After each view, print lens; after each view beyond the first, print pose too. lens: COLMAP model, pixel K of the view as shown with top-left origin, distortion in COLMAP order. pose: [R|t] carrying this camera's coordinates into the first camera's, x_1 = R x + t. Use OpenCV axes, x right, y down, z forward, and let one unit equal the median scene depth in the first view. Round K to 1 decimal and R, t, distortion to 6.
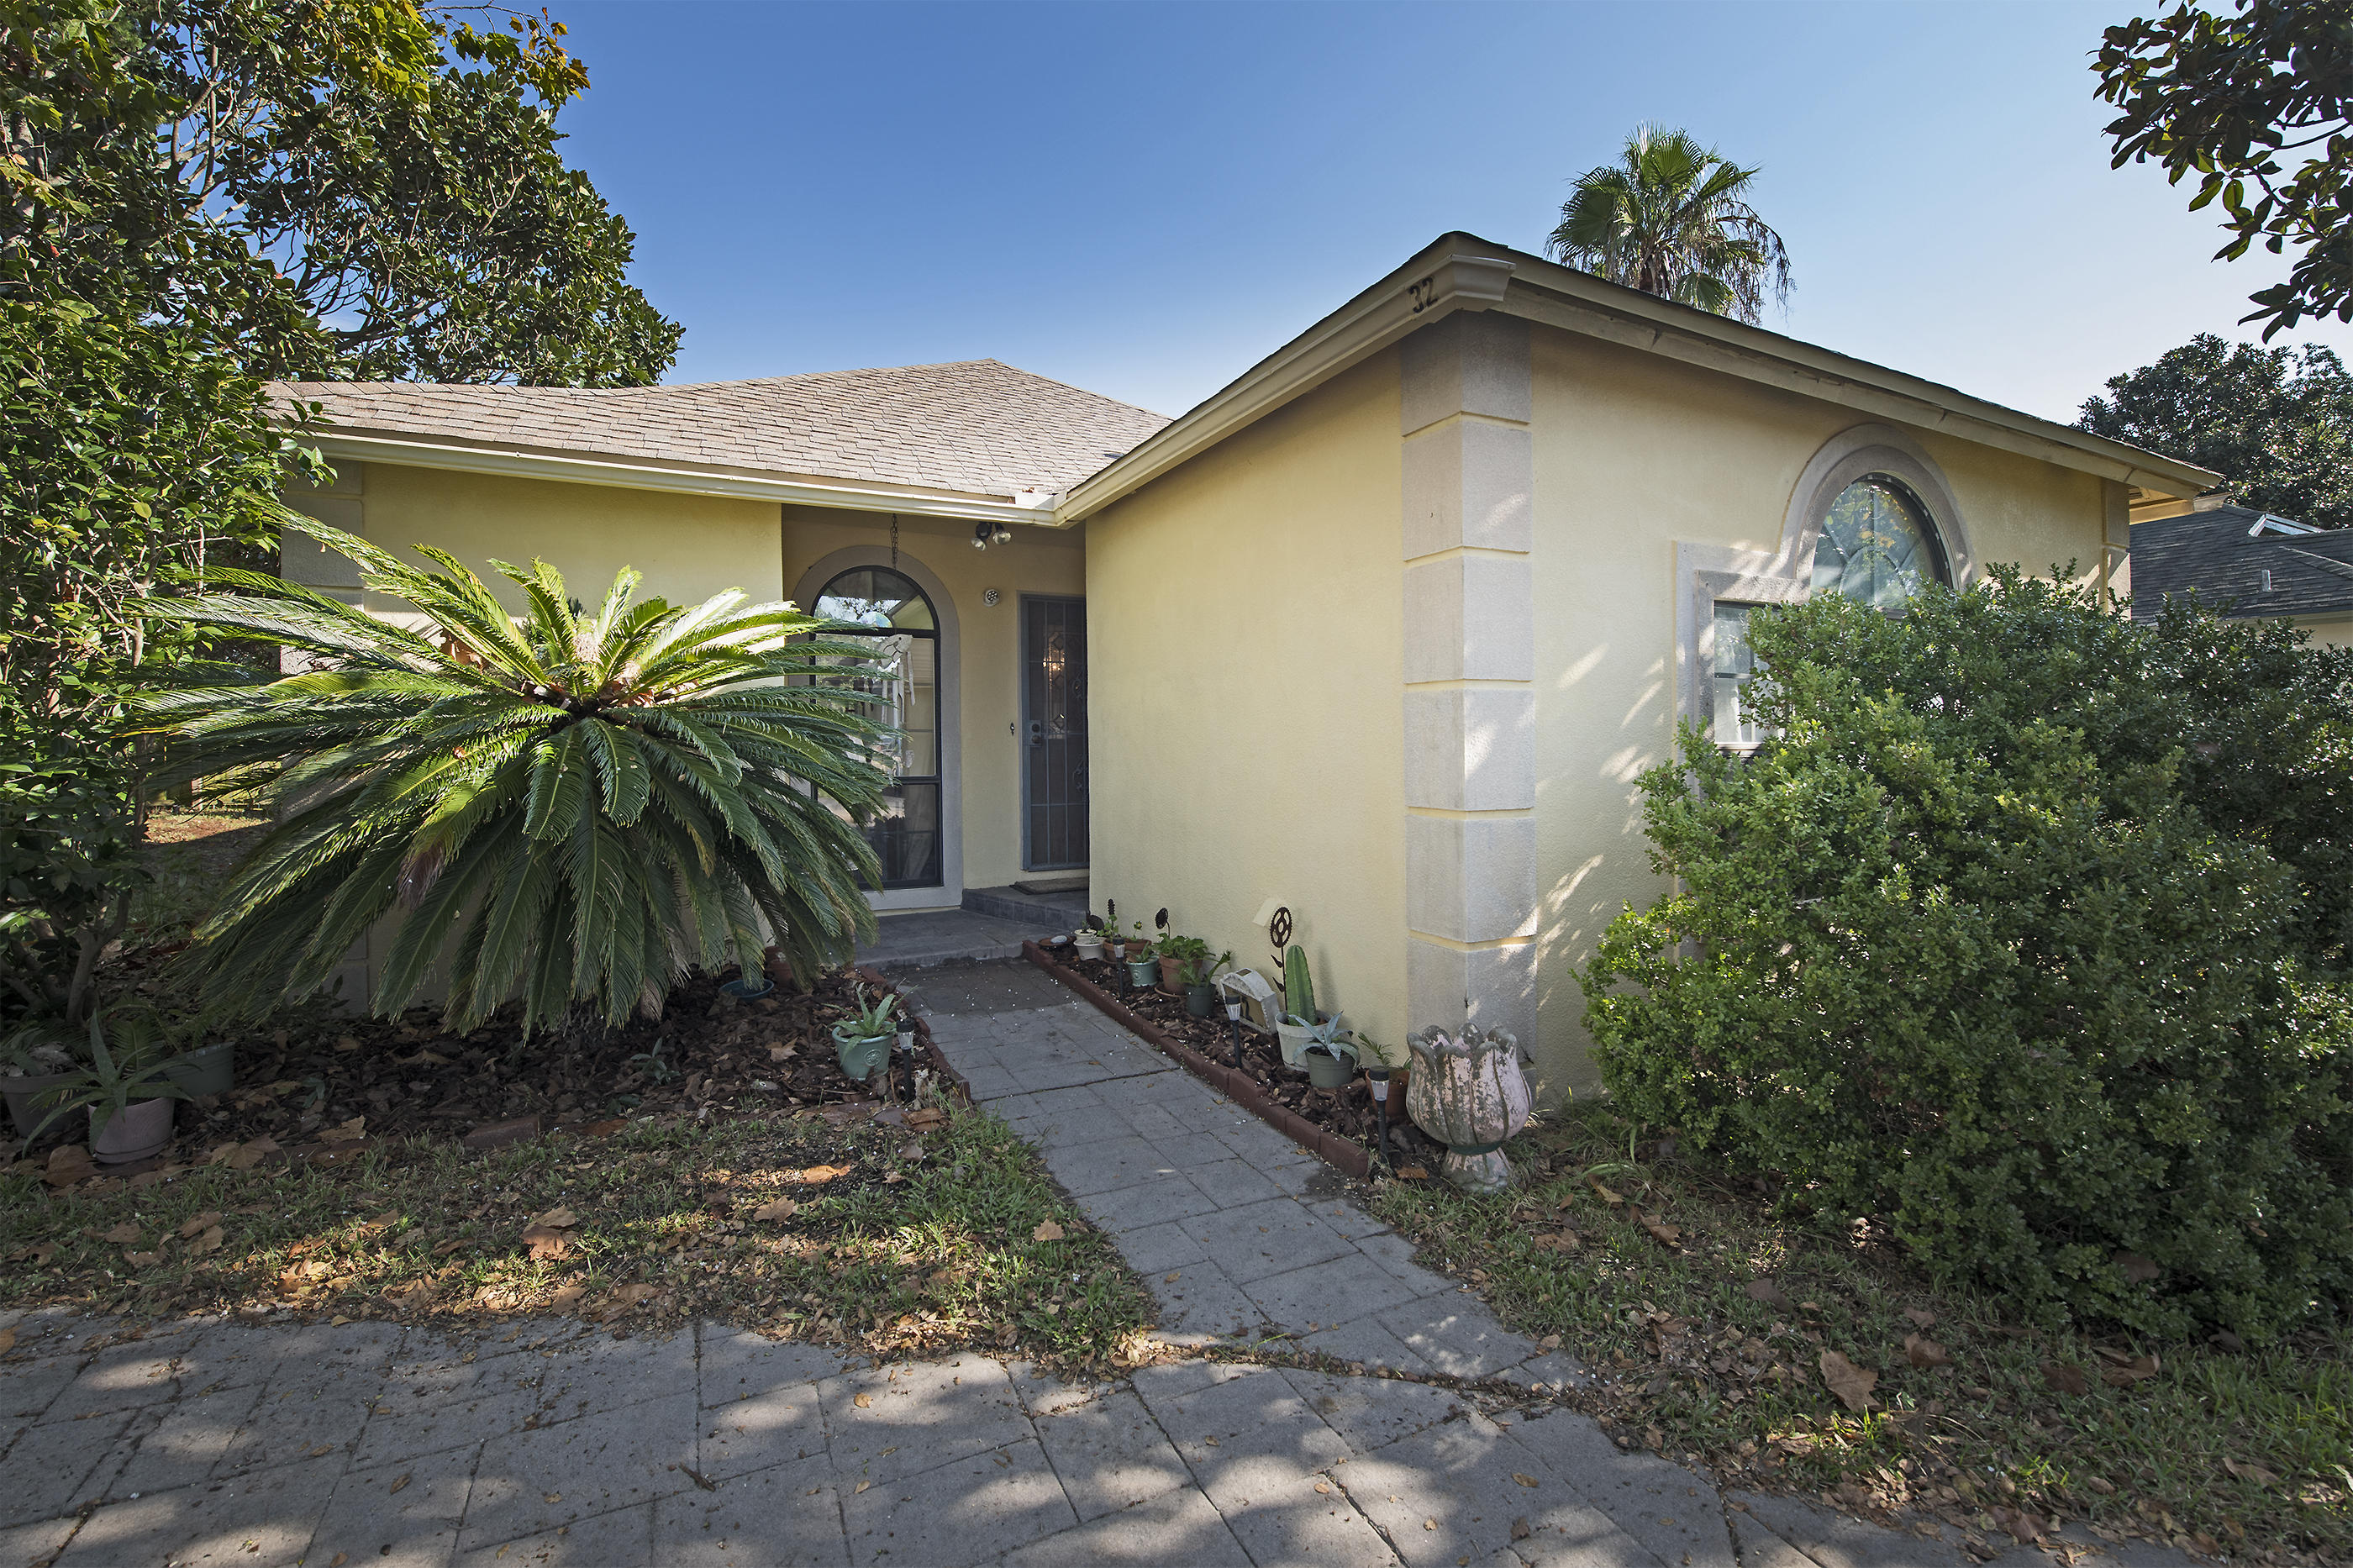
lens RADIAL K [[984.0, 0, 1164.2], [0, 984.0, 741.8], [0, 0, 1]] dist [-0.010674, -0.003385]
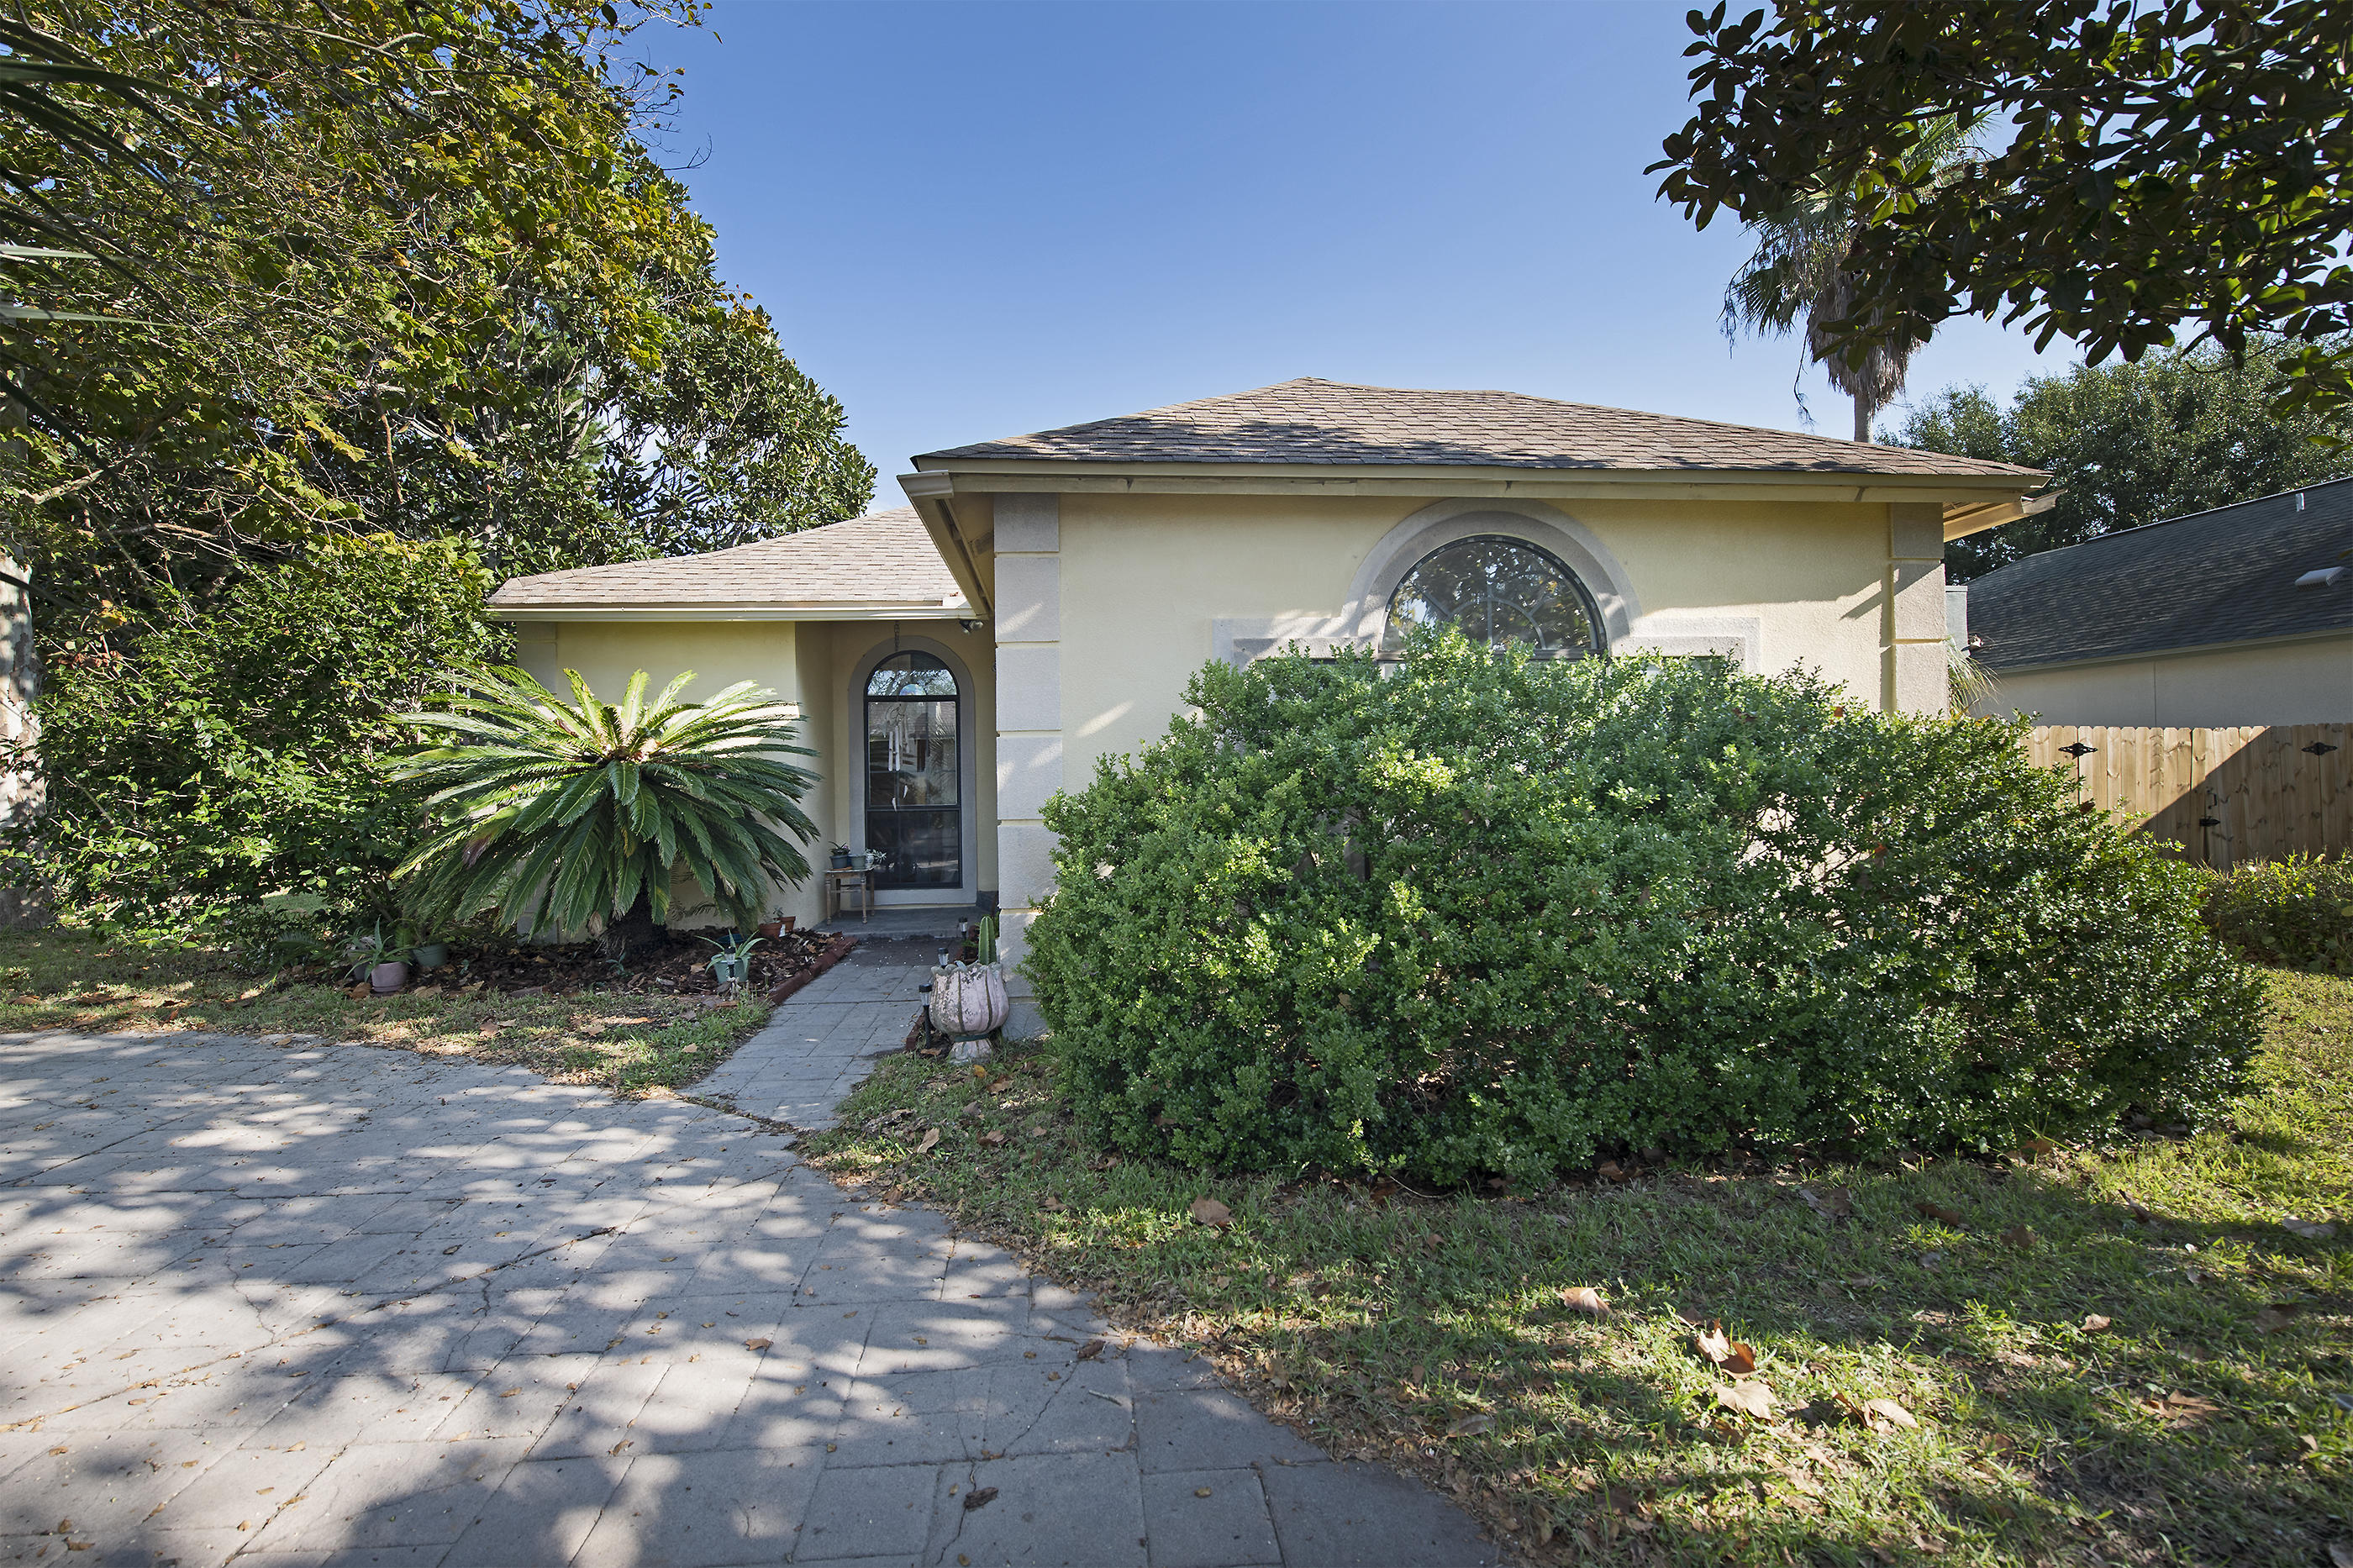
lens RADIAL K [[984.0, 0, 1176.6], [0, 984.0, 773.2], [0, 0, 1]] dist [-0.010674, -0.003385]
pose [[0.935056, -0.017077, -0.354089, 1.065866], [0.014635, 0.999847, -0.009572, 0.017264], [0.354198, 0.003768, 0.935163, -0.289500]]
